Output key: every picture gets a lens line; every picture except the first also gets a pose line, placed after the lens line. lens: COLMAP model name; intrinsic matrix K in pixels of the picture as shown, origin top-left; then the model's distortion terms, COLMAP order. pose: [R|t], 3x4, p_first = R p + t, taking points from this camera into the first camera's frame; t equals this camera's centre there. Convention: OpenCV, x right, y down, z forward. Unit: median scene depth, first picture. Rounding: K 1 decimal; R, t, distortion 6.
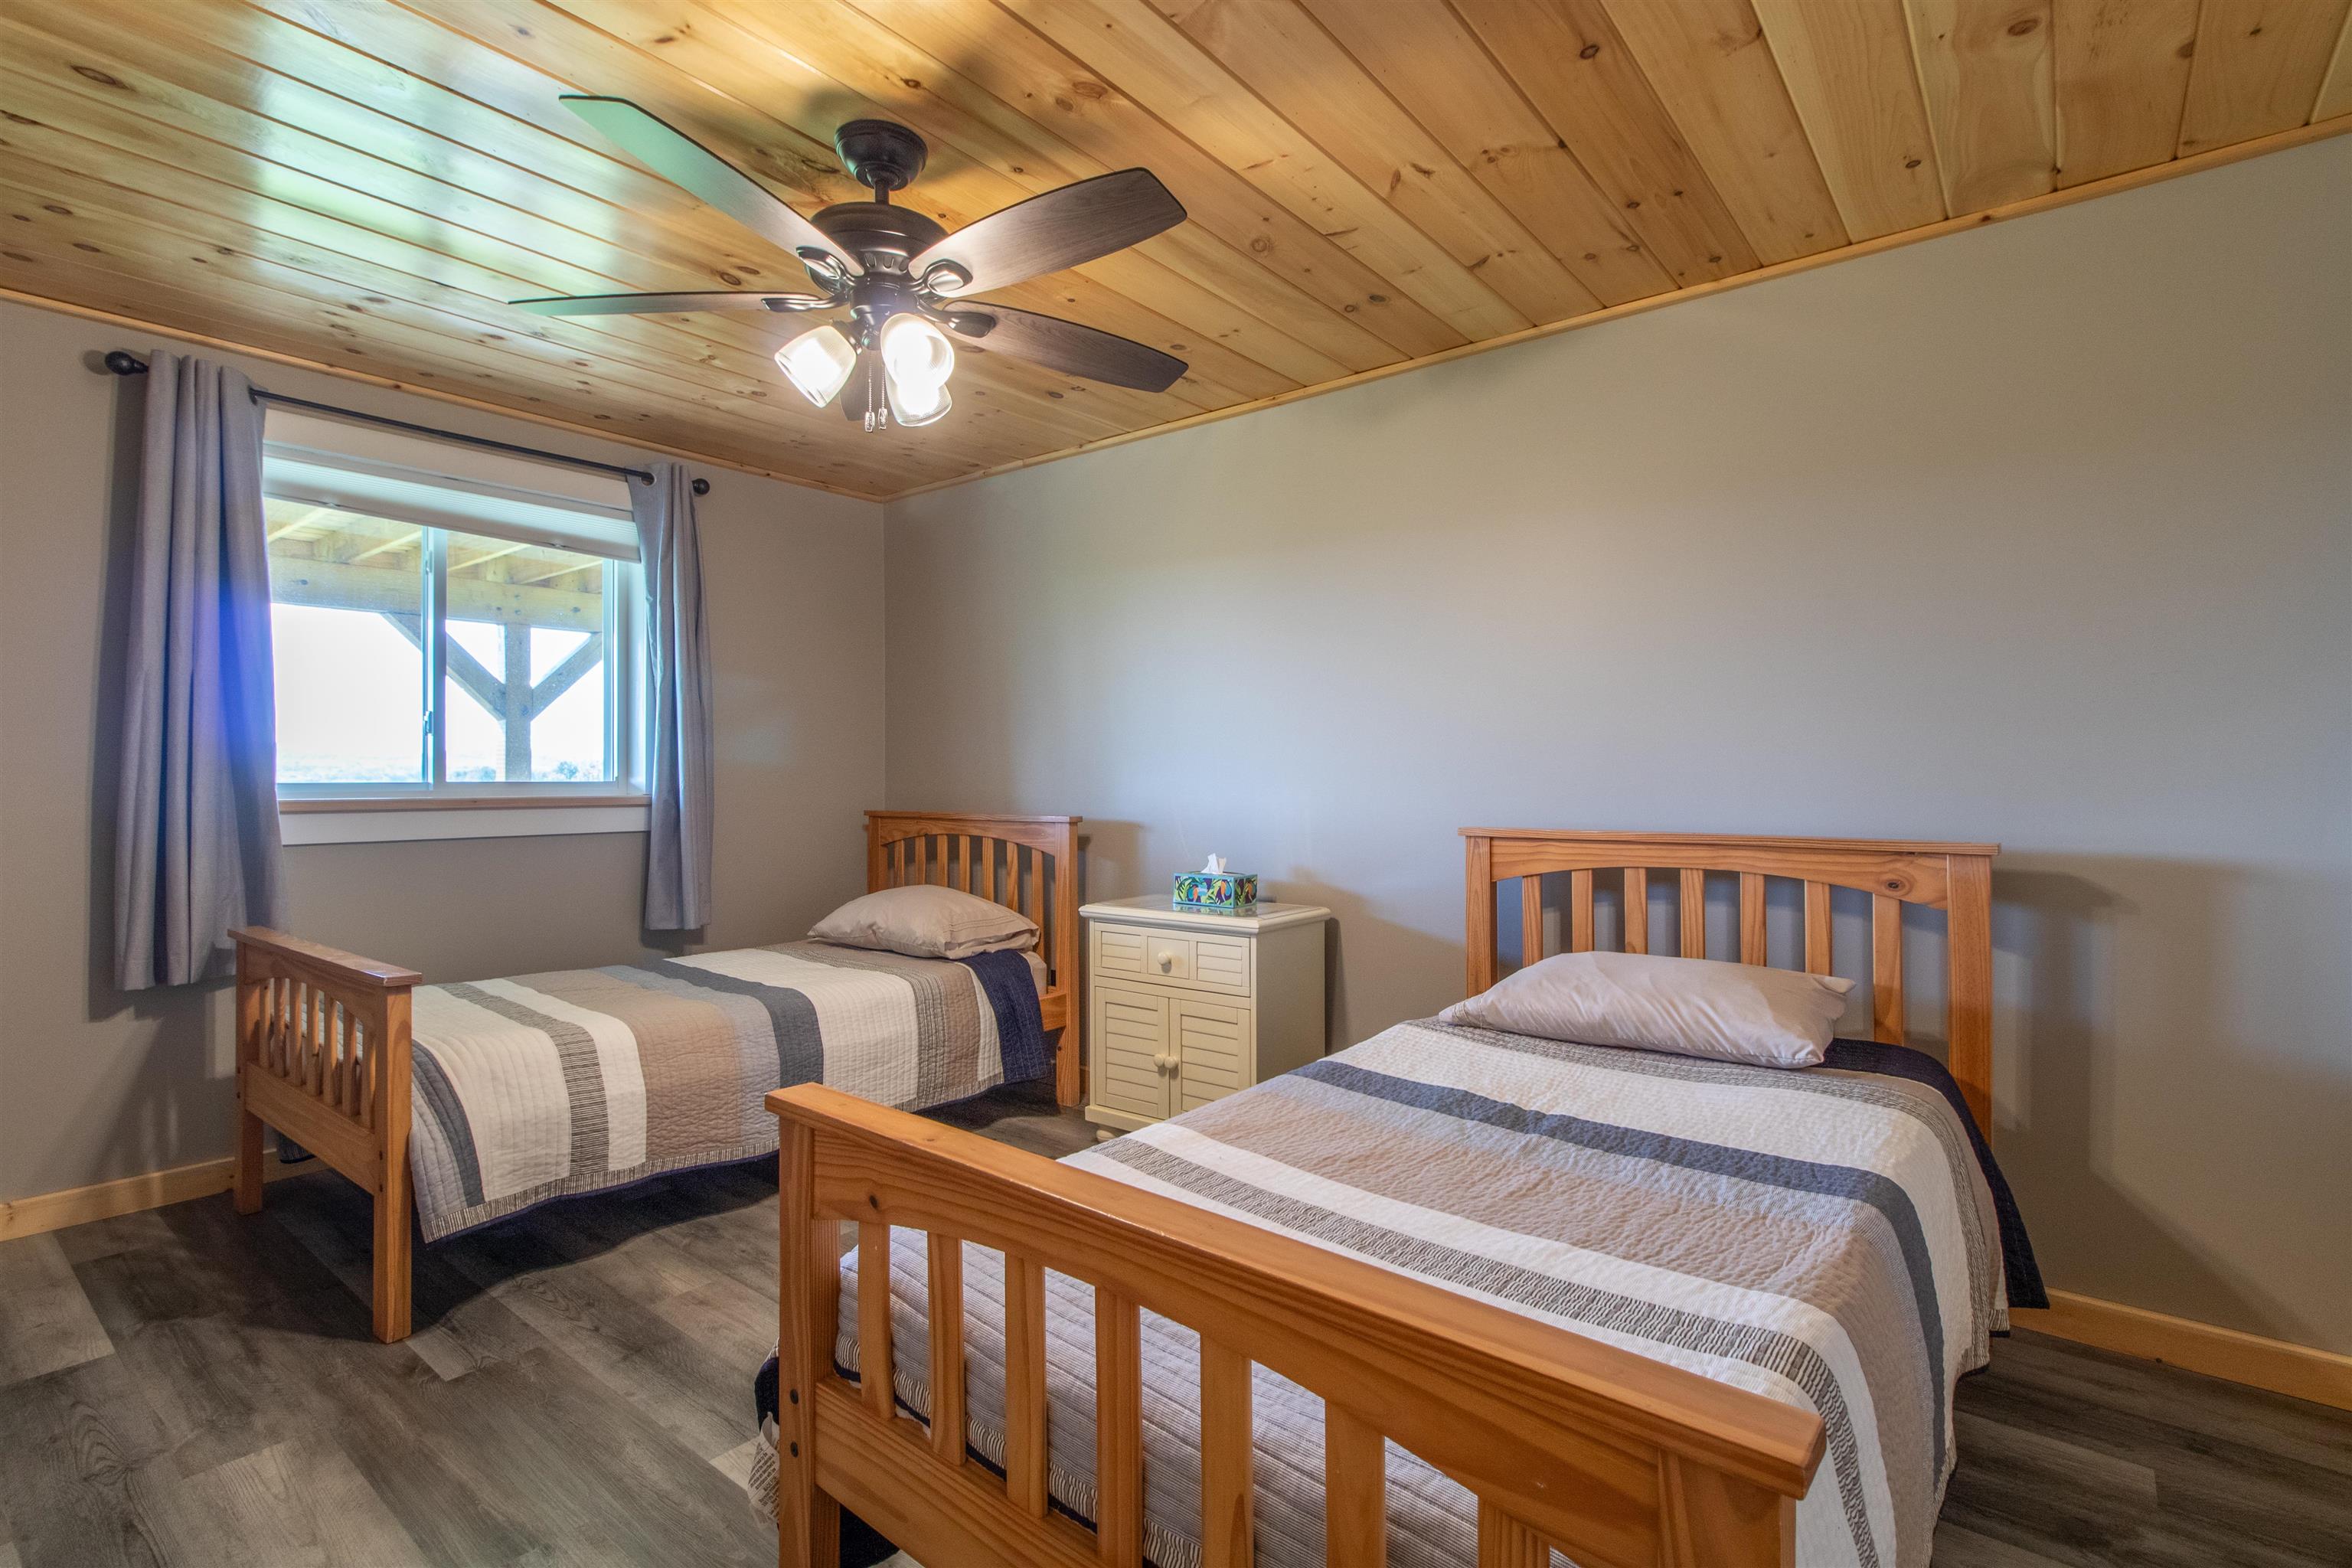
lens RADIAL K [[1090.8, 0, 1157.7], [0, 1090.8, 773.7], [0, 0, 1]] dist [0.003264, 0.000274]
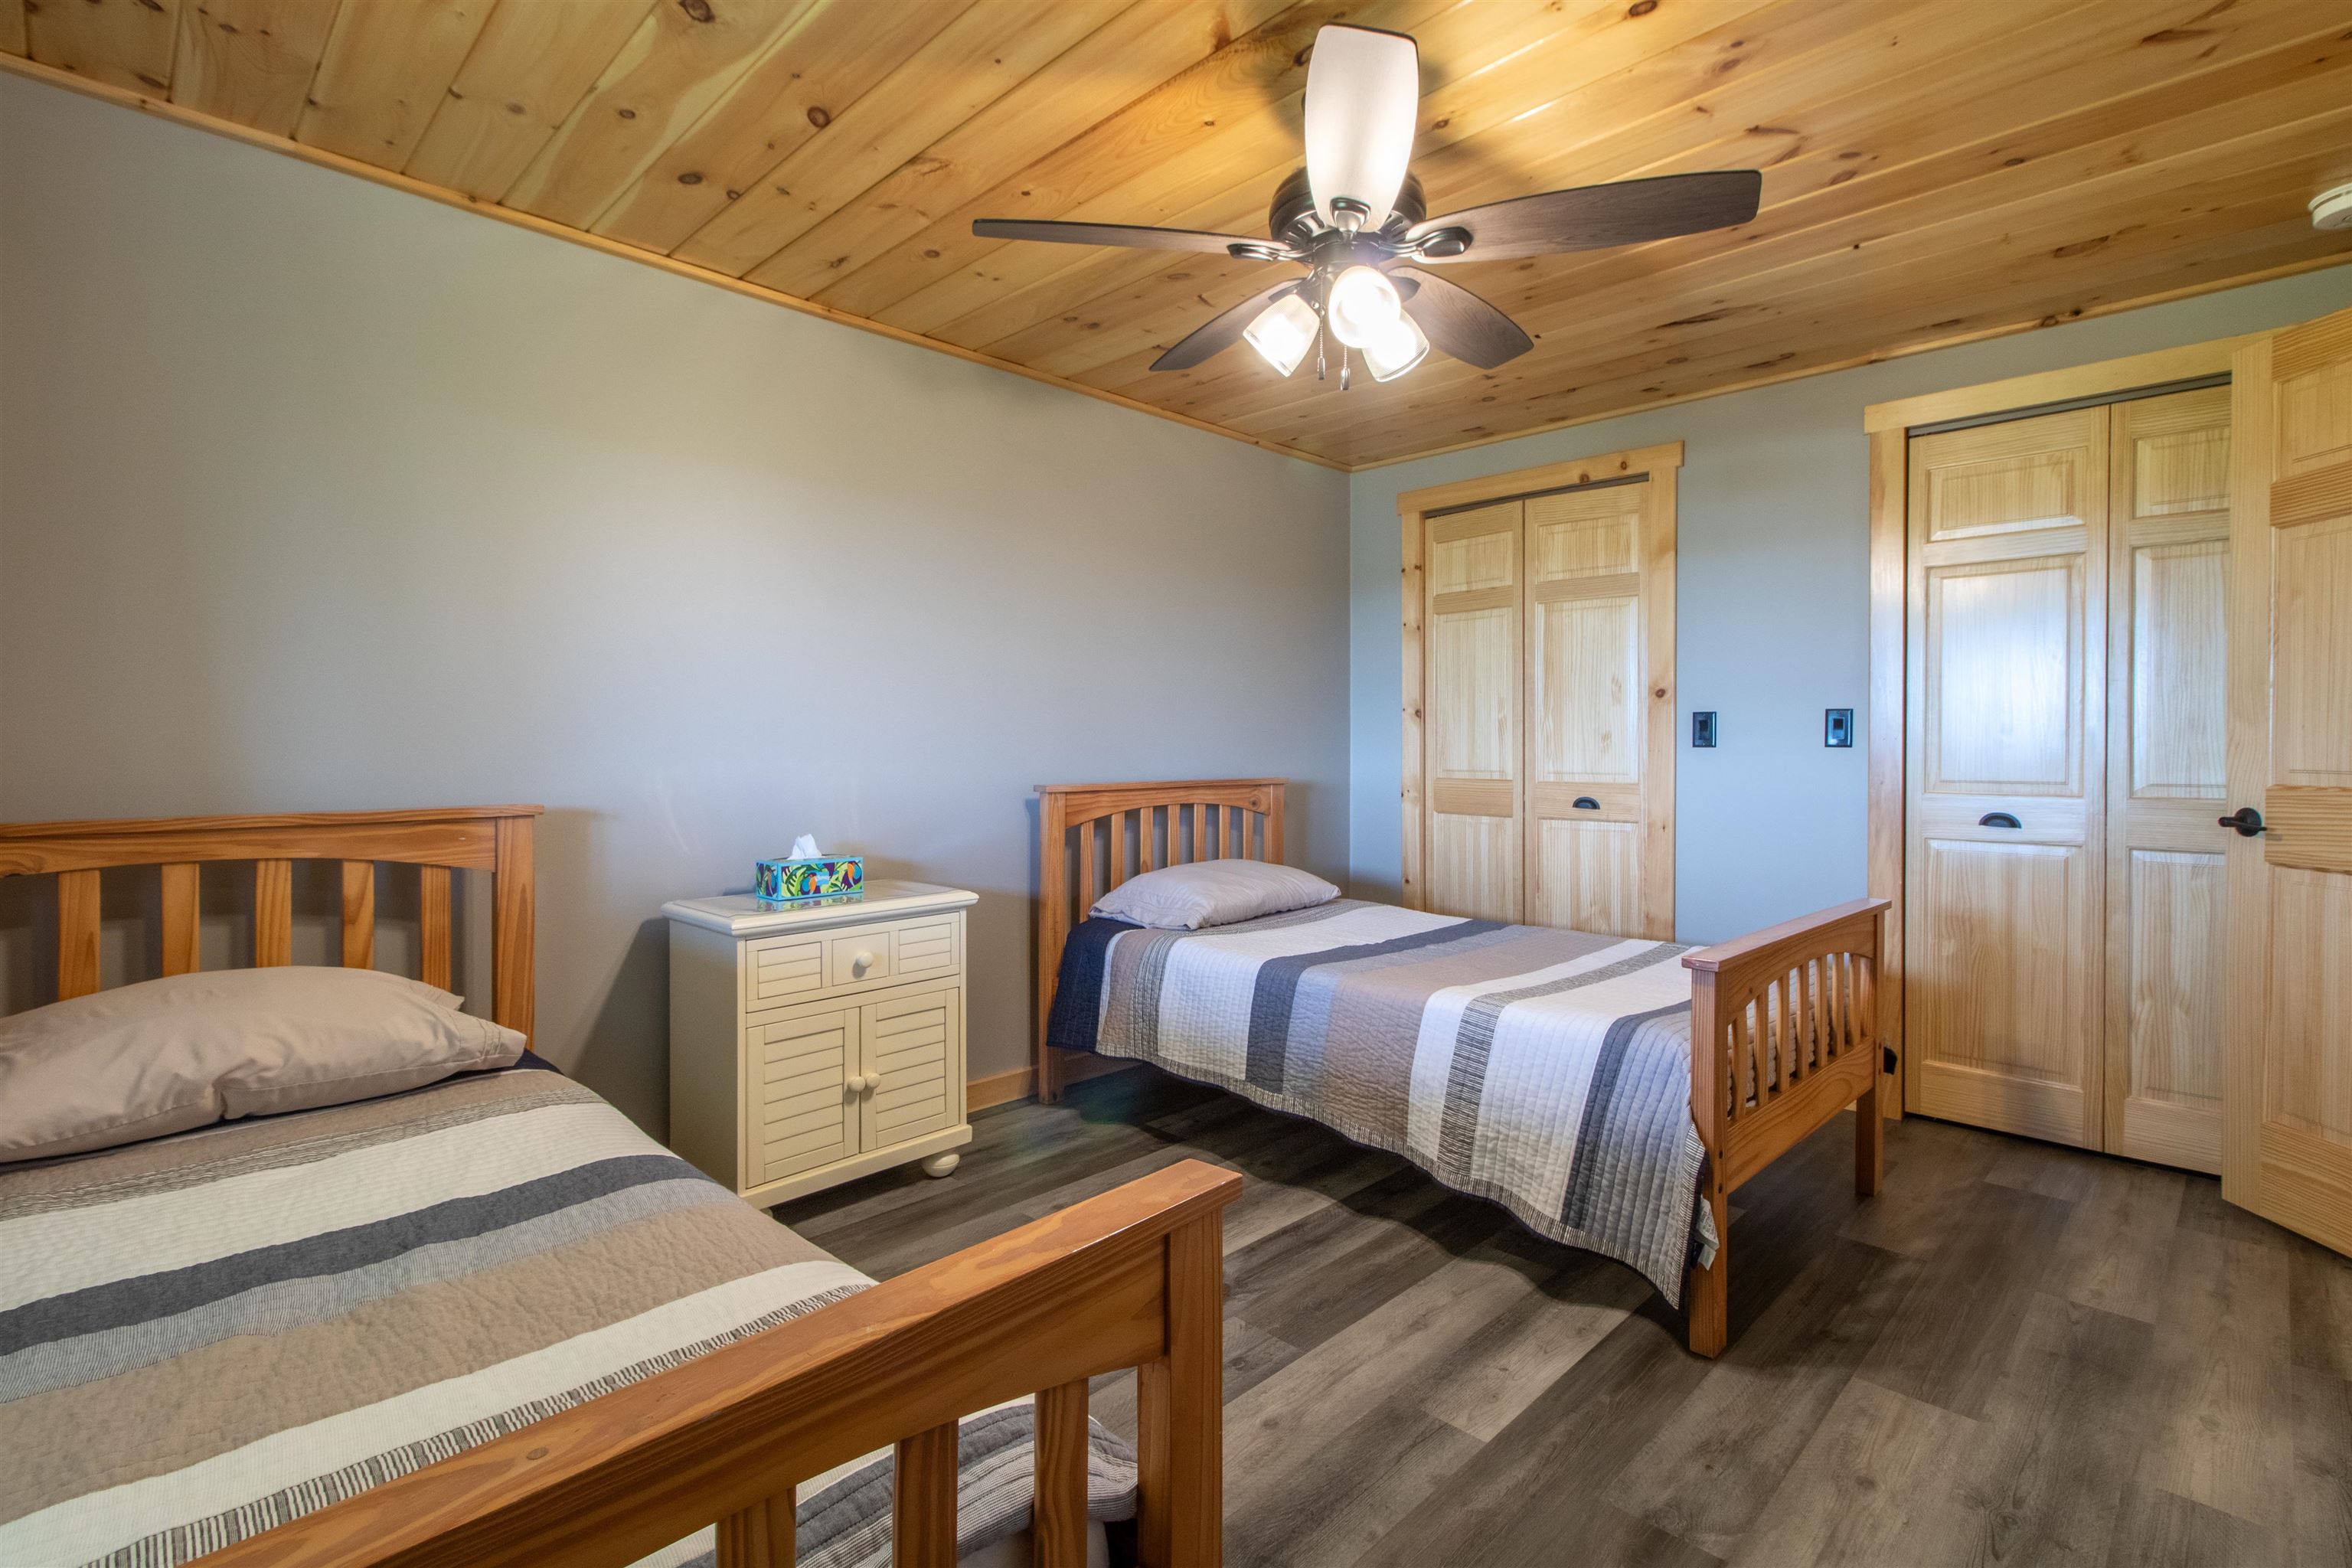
lens RADIAL K [[1116.4, 0, 1181.9], [0, 1116.4, 754.3], [0, 0, 1]] dist [0.005837, -0.000446]
pose [[0.094472, -0.007596, 0.995499, -0.789854], [-0.001769, 0.999968, 0.007798, 0.005233], [-0.995526, -0.002498, 0.094455, 0.653900]]
